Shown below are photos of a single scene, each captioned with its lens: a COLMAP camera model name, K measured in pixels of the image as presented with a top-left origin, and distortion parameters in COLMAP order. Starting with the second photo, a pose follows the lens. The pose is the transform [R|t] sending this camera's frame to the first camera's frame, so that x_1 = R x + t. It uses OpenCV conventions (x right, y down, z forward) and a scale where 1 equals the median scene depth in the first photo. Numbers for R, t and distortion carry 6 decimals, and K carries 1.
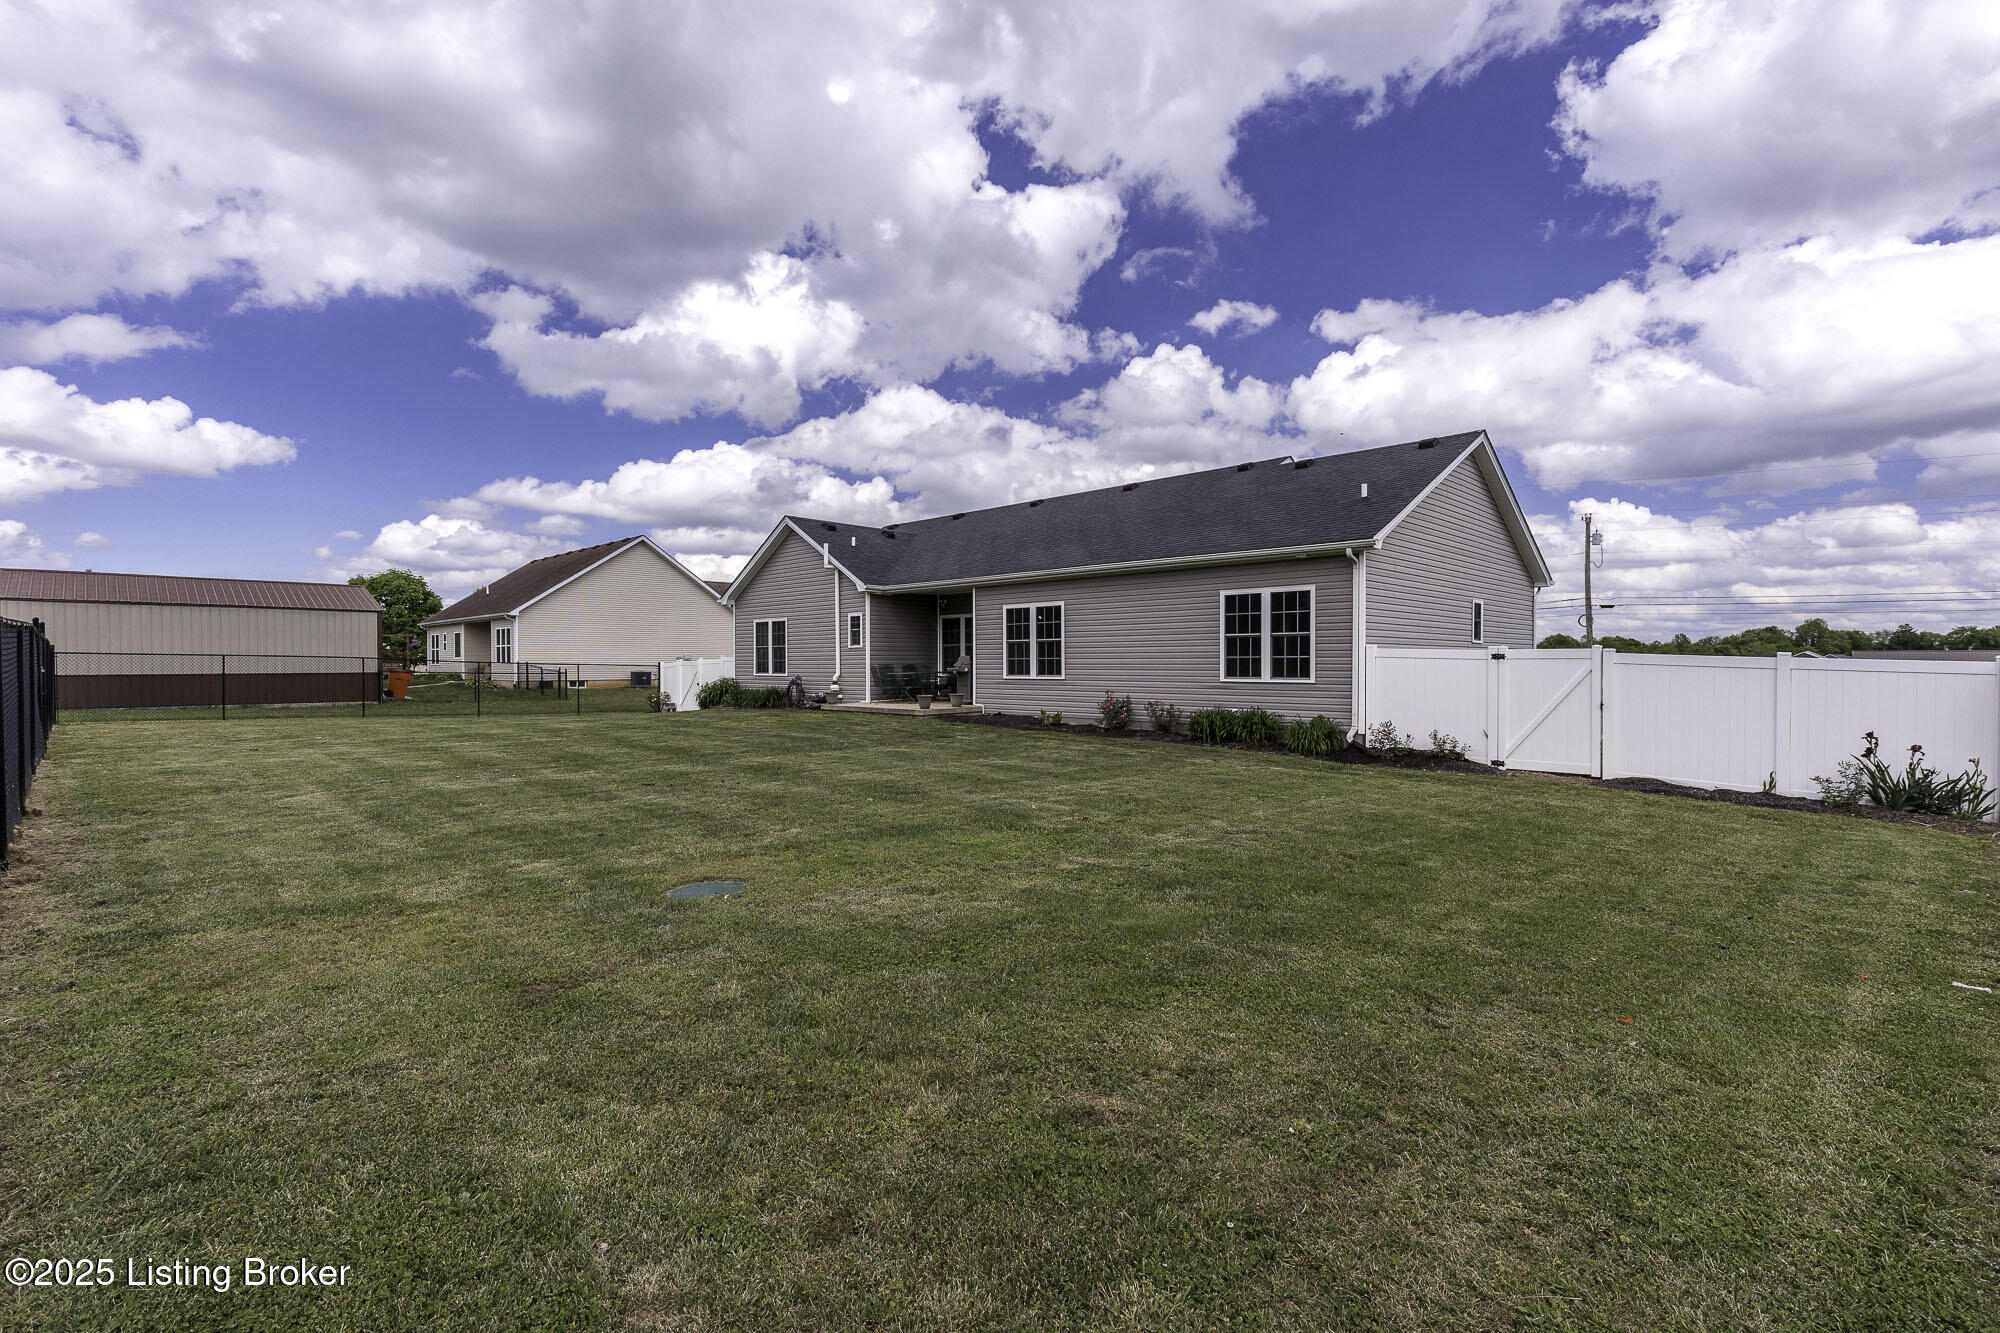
lens RADIAL K [[928.1, 0, 1000.0], [0, 928.1, 666.5], [0, 0, 1]] dist [0.001482, 0.000394]
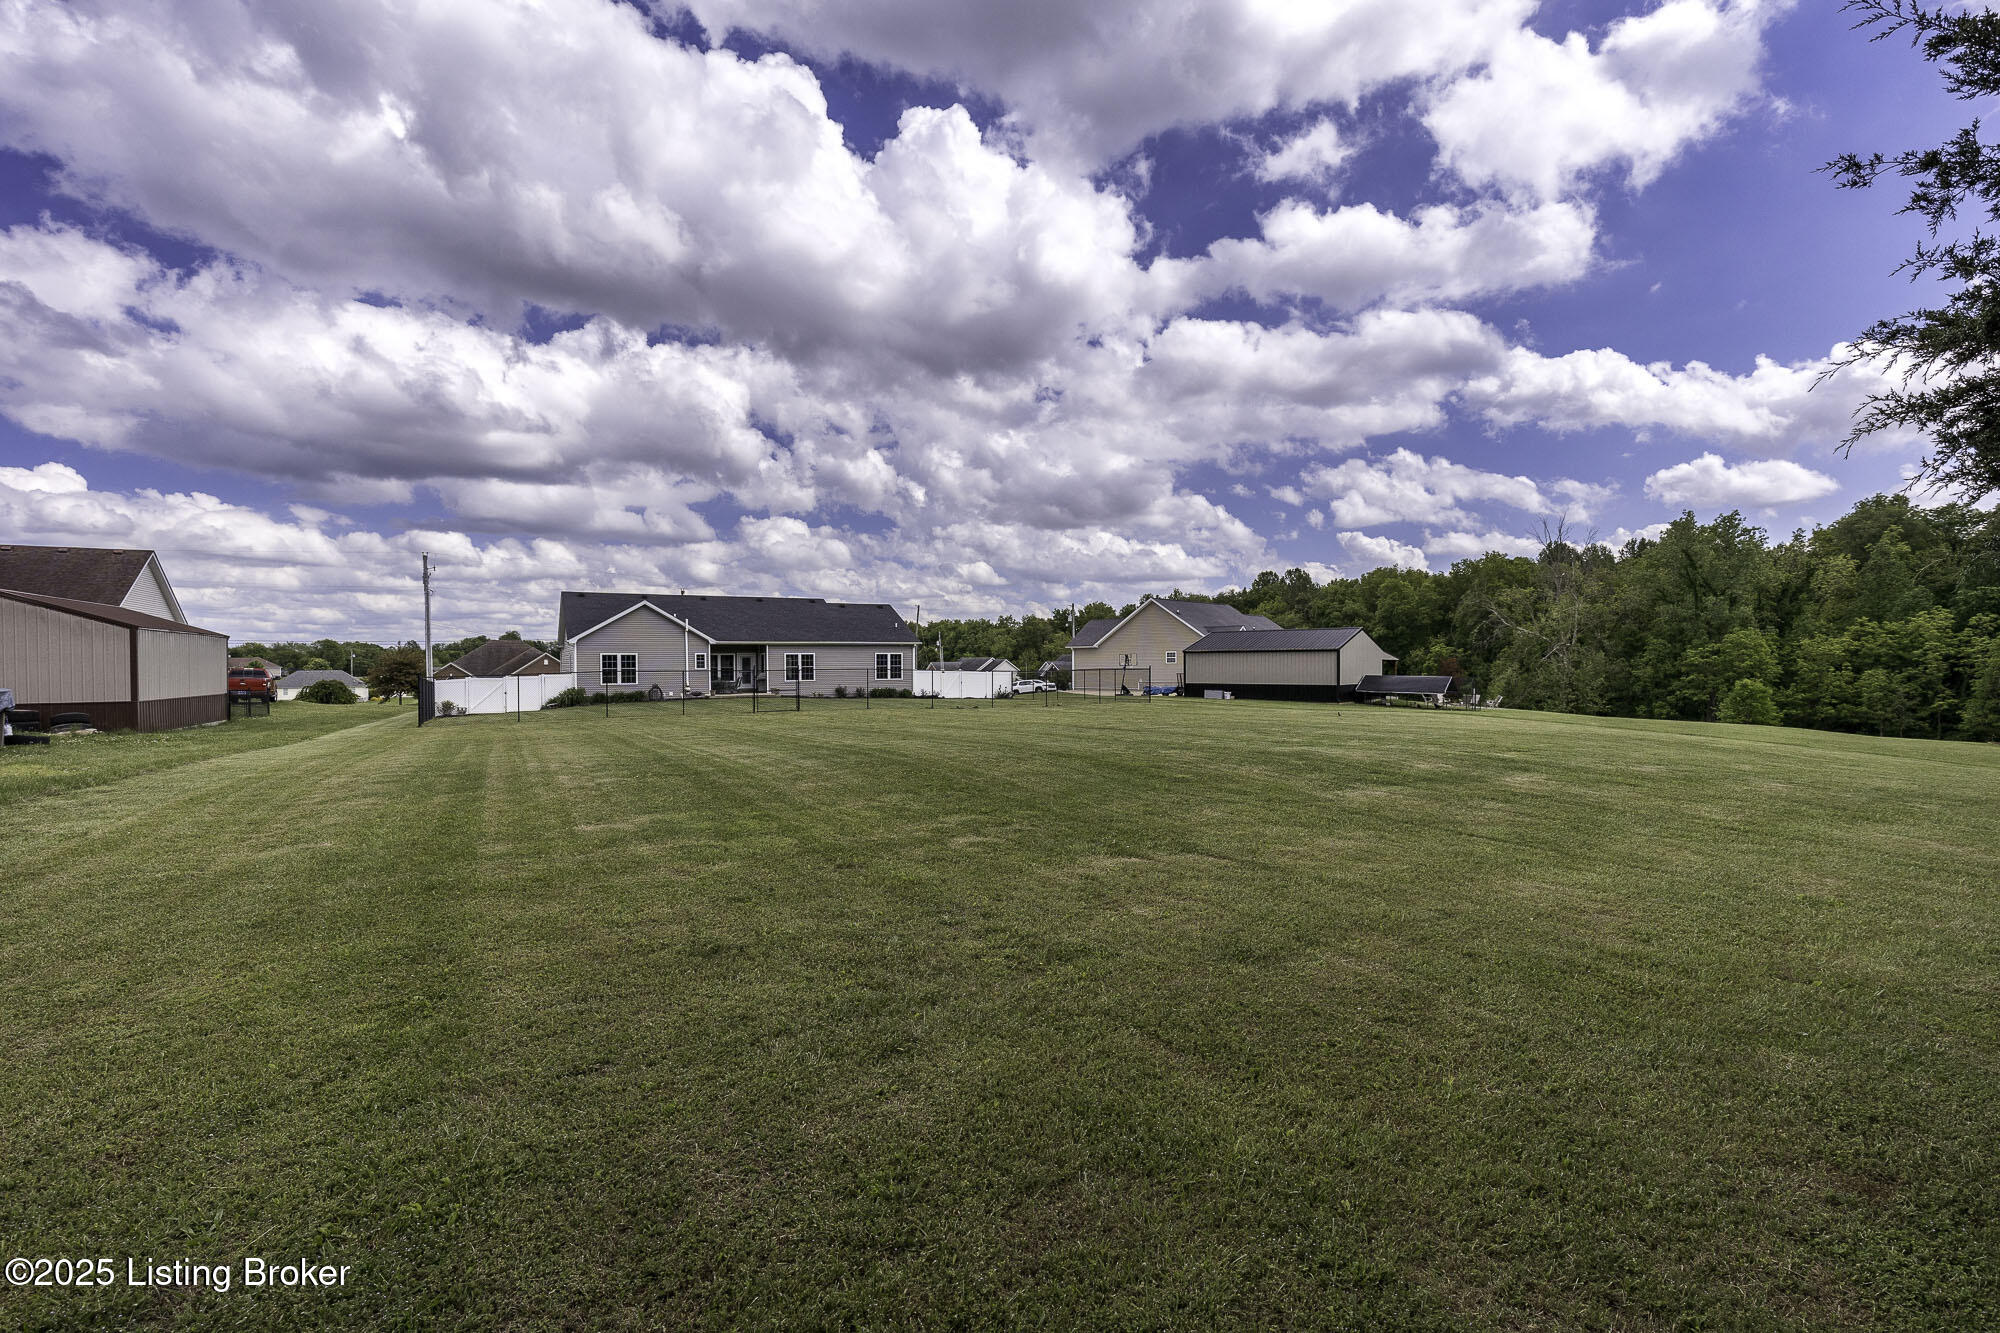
lens RADIAL K [[886.1, 0, 1000.0], [0, 886.1, 666.5], [0, 0, 1]] dist [0.002457, 0.001370]
pose [[0.281641, -0.003394, 0.959514, -1.789722], [0.011121, 0.999938, 0.000272, -0.018750], [-0.959456, 0.010594, 0.281661, -0.216423]]
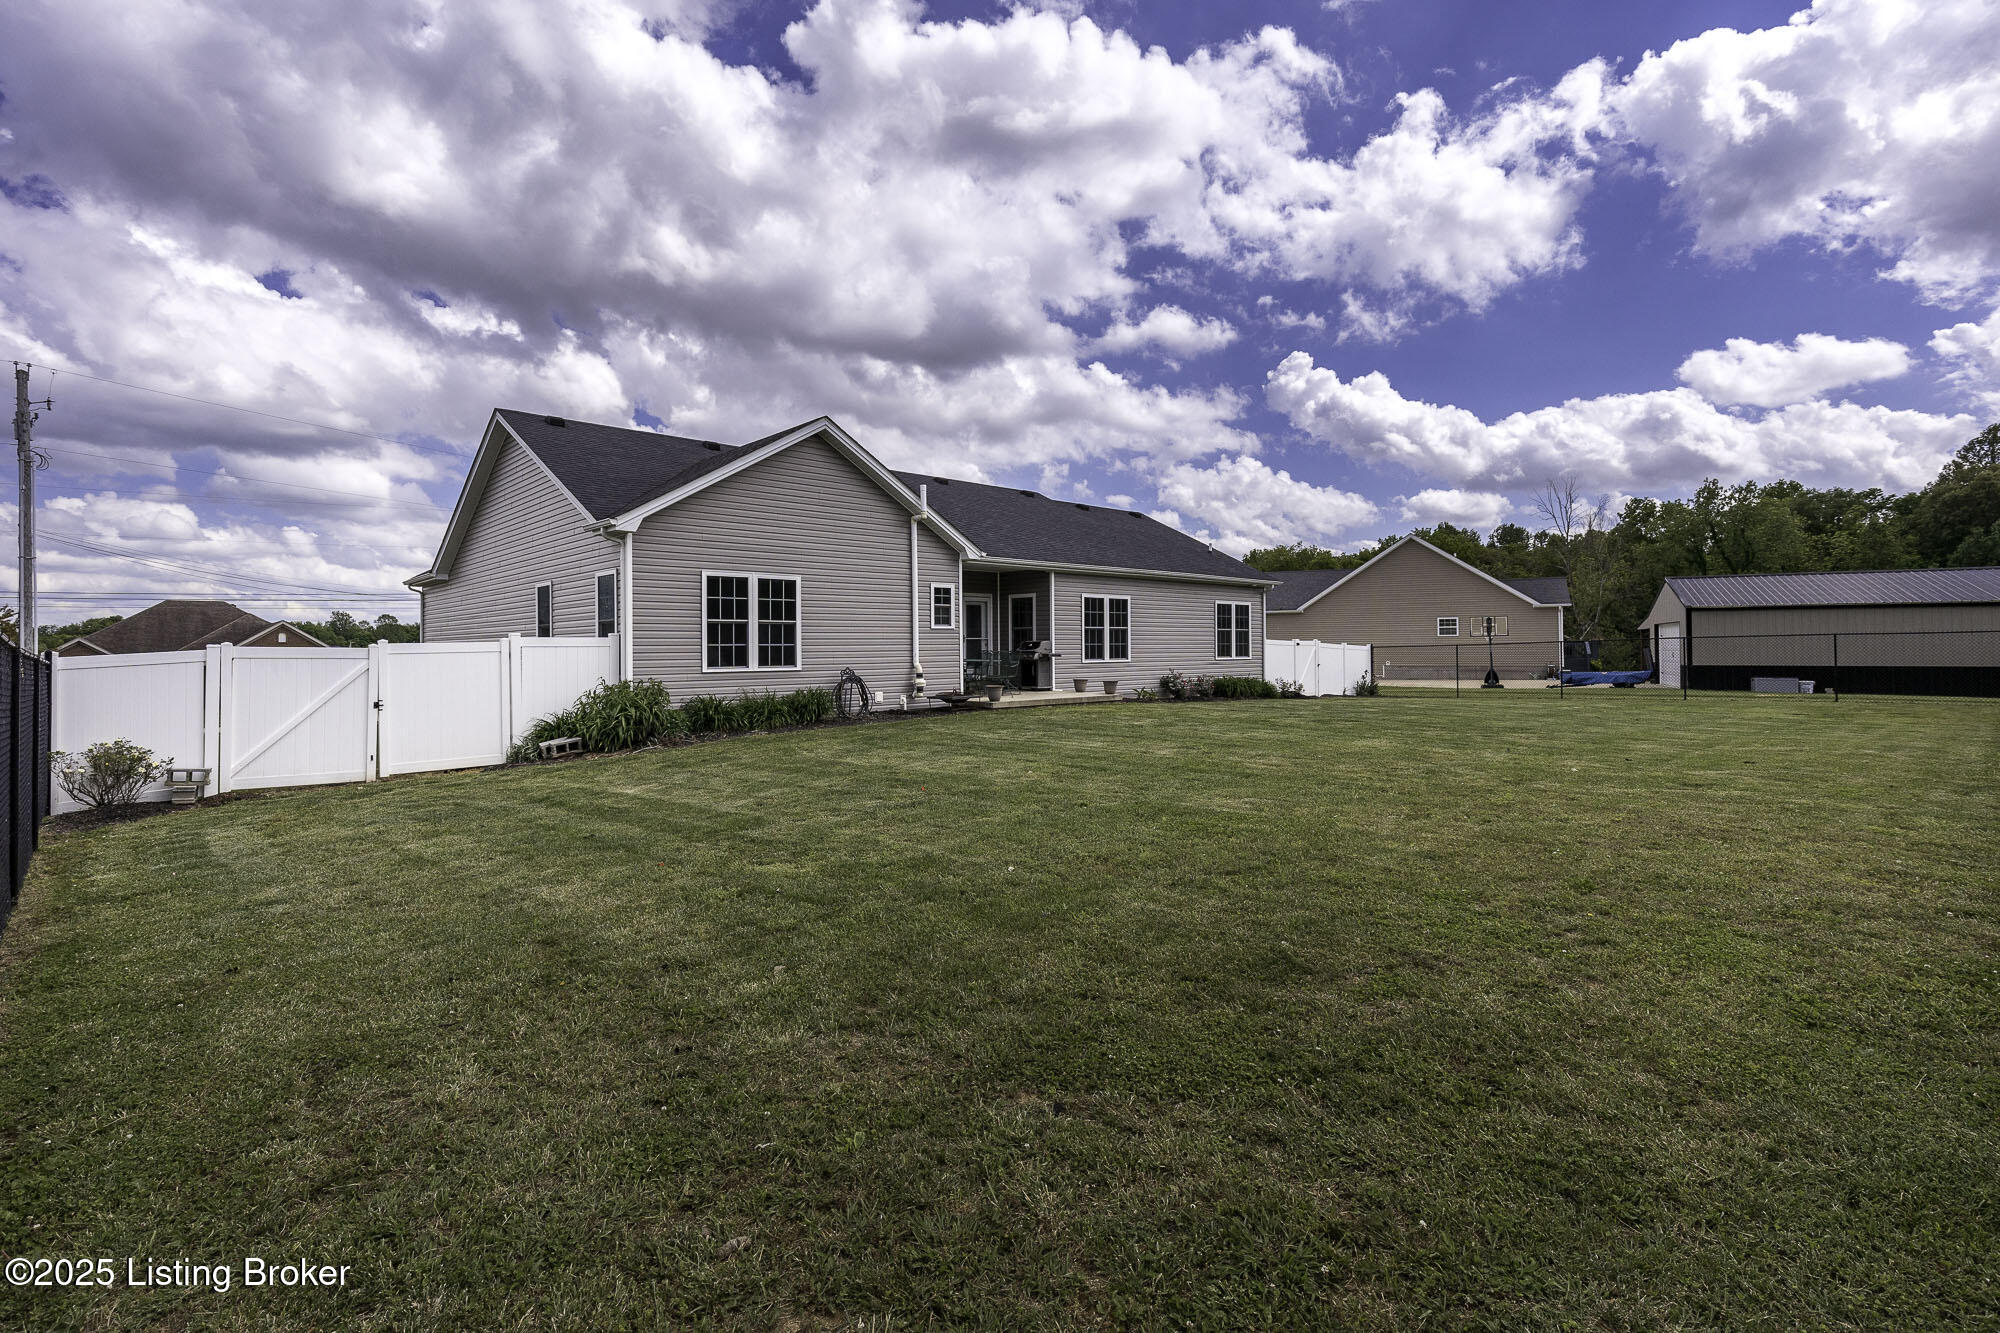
lens RADIAL K [[902.6, 0, 994.4], [0, 902.6, 685.9], [0, 0, 1]] dist [0.002744, 0.000199]
pose [[0.045871, -0.039925, 0.998149, -0.846874], [0.009808, 0.999171, 0.039515, -0.001979], [-0.998899, 0.007977, 0.046225, 0.863454]]
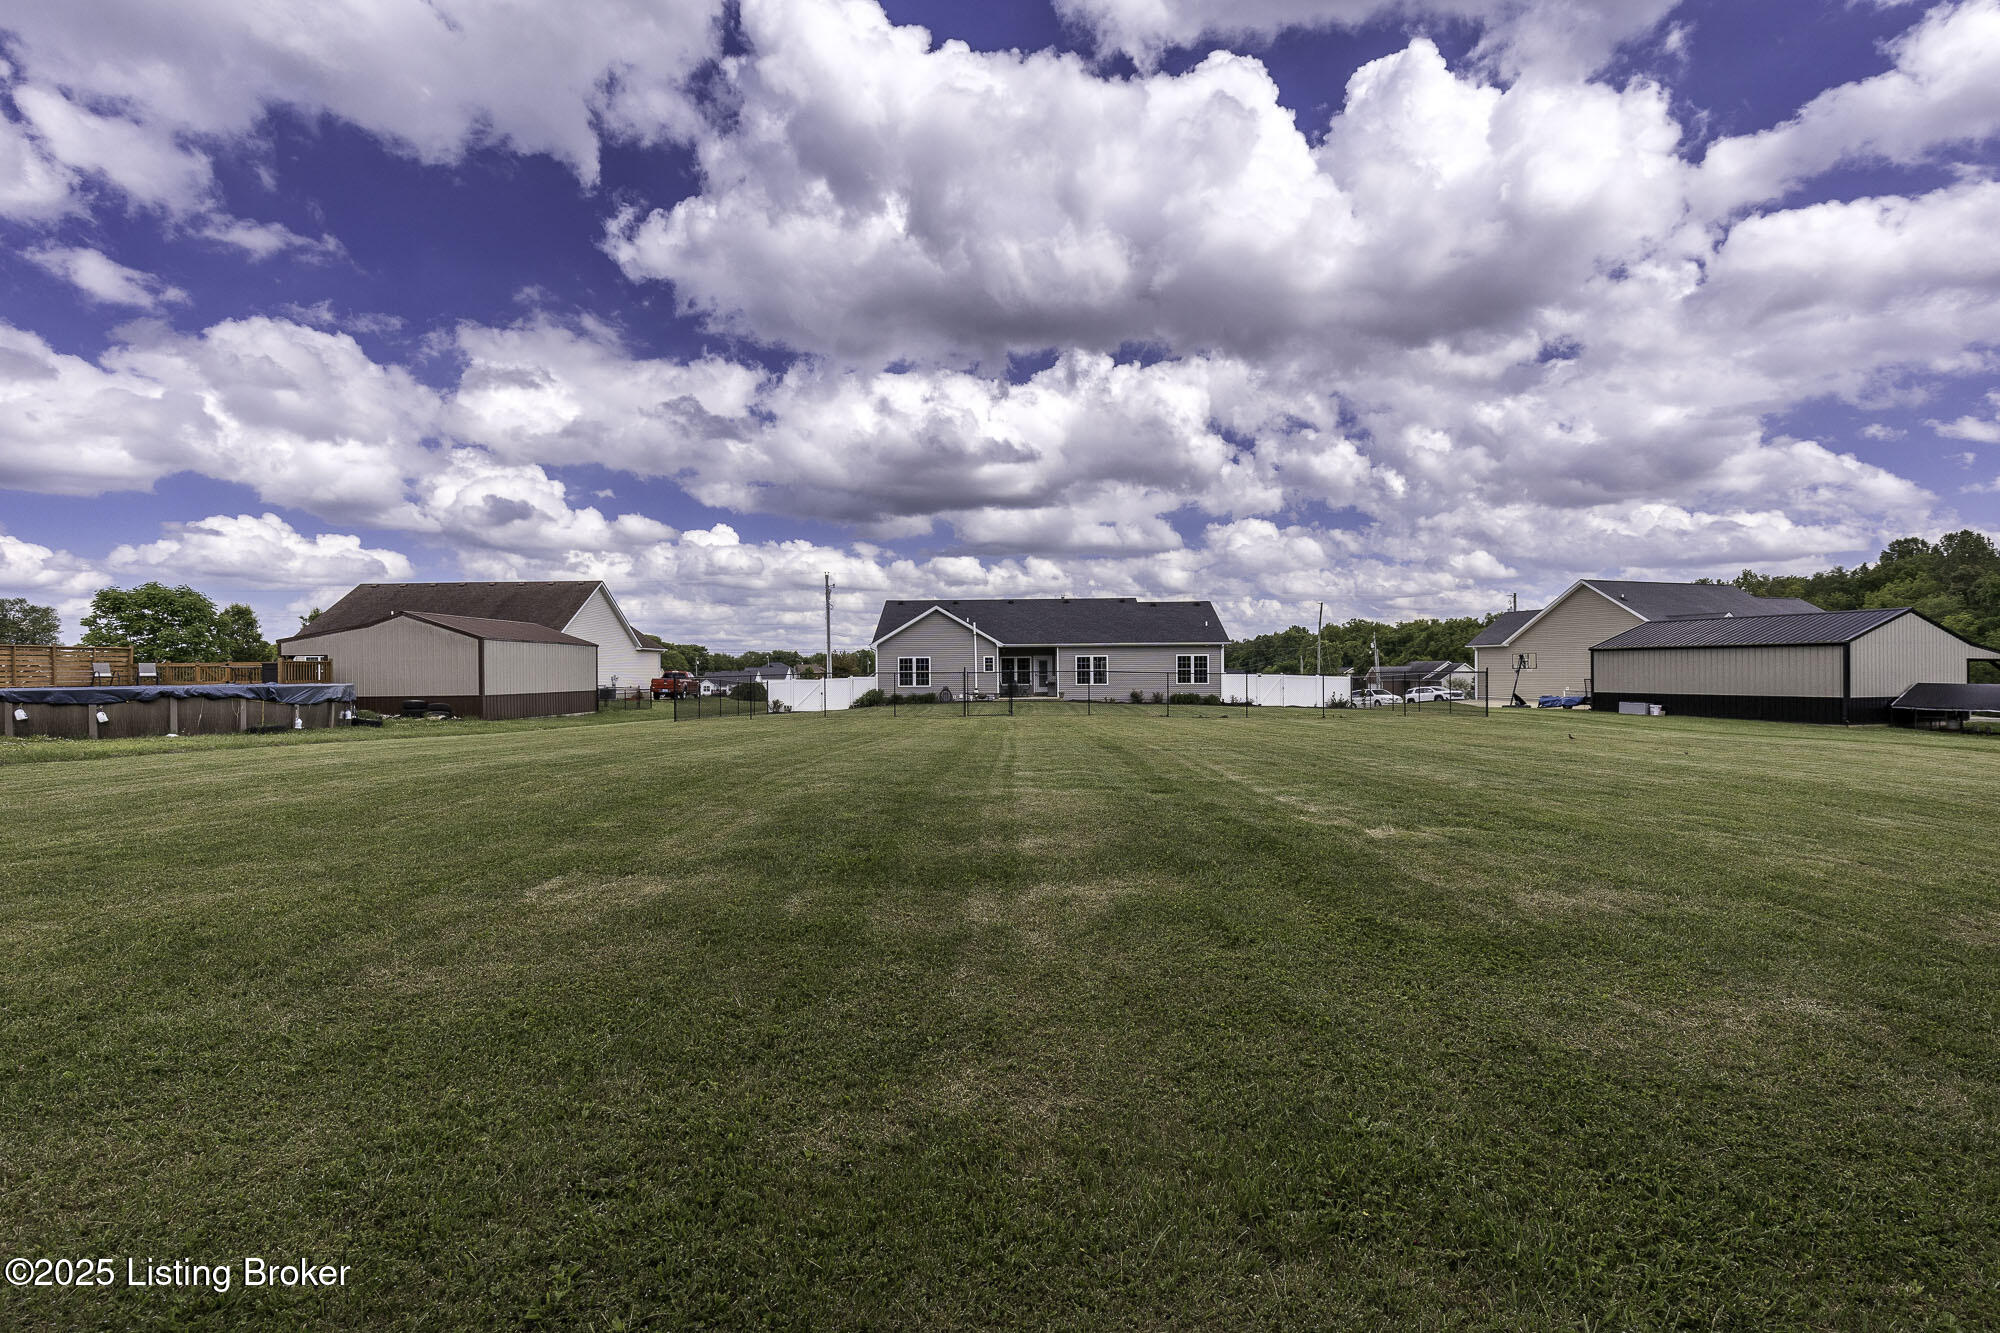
lens RADIAL K [[886.1, 0, 1000.0], [0, 886.1, 666.5], [0, 0, 1]] dist [0.002457, 0.001370]
pose [[0.719280, 0.000981, 0.694720, -1.452760], [0.008601, 0.999910, -0.010317, -0.011747], [-0.694667, 0.013396, 0.719206, -0.451529]]
